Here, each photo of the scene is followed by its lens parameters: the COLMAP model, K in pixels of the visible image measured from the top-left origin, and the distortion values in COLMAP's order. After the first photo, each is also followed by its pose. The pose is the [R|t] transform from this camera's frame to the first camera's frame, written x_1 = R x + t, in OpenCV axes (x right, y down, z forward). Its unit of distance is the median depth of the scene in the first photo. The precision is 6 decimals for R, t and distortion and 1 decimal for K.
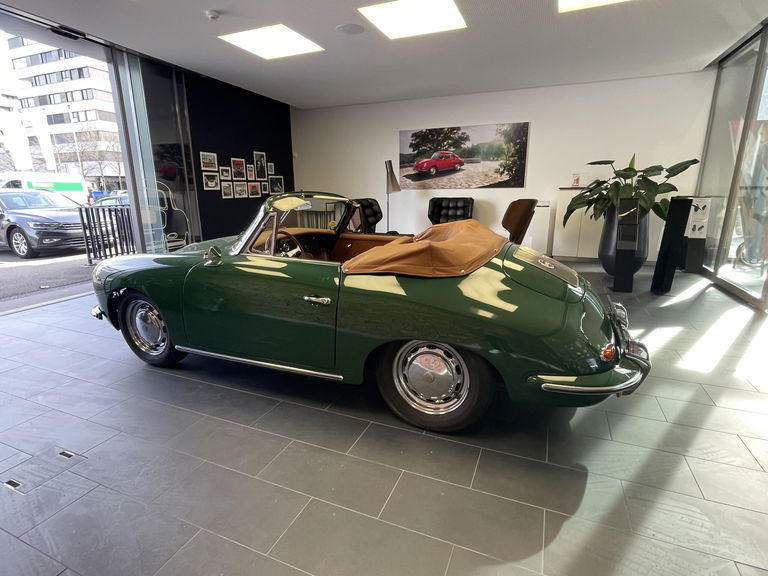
lens RADIAL K [[396.4, 0, 380.3], [0, 396.4, 291.7], [0, 0, 1]] dist [-0.005829, 0.003522]
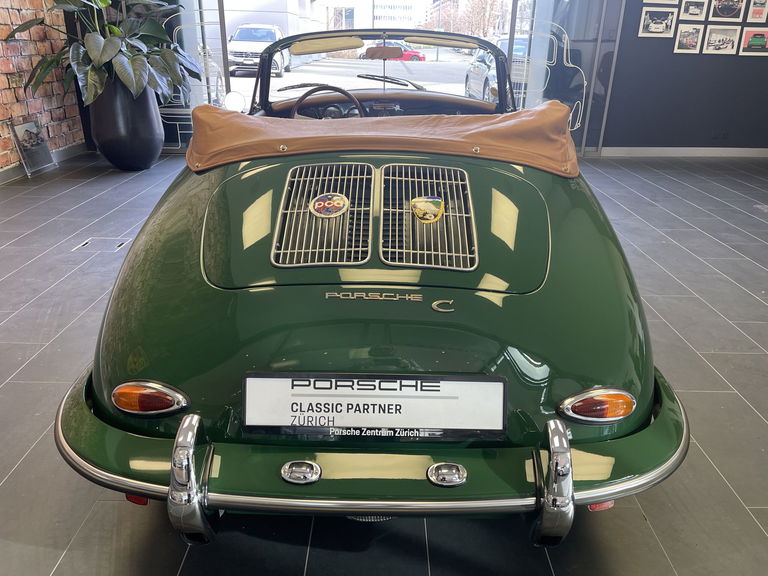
lens RADIAL K [[581.0, 0, 381.9], [0, 581.0, 290.5], [0, 0, 1]] dist [0.079549, -0.116985]
pose [[0.393335, 0.372073, -0.840743, 0.285186], [-0.248901, 0.923398, 0.292206, -0.050673], [0.885063, 0.094327, 0.455814, 0.222512]]
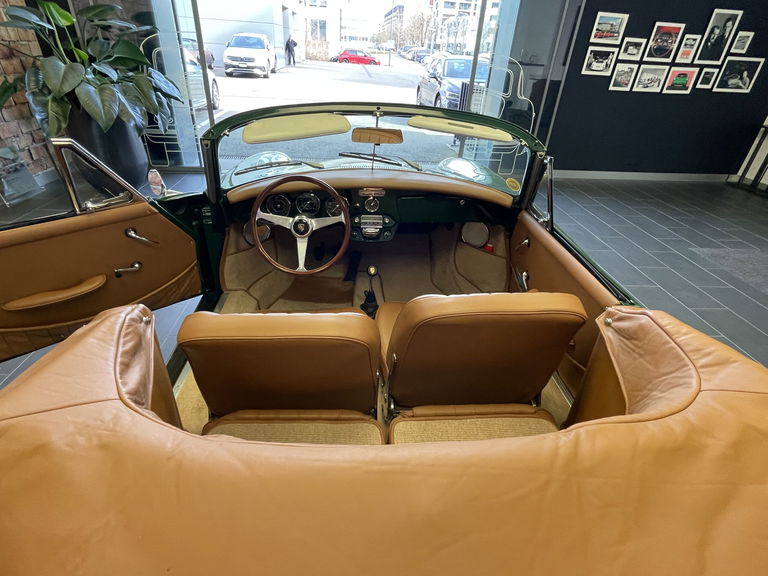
lens RADIAL K [[396.4, 0, 378.5], [0, 396.4, 291.0], [0, 0, 1]] dist [-0.005829, 0.003522]
pose [[0.454235, 0.493563, -0.741664, 0.094514], [-0.278283, 0.869457, 0.408171, -0.093448], [0.846303, 0.020987, 0.532288, 0.280996]]
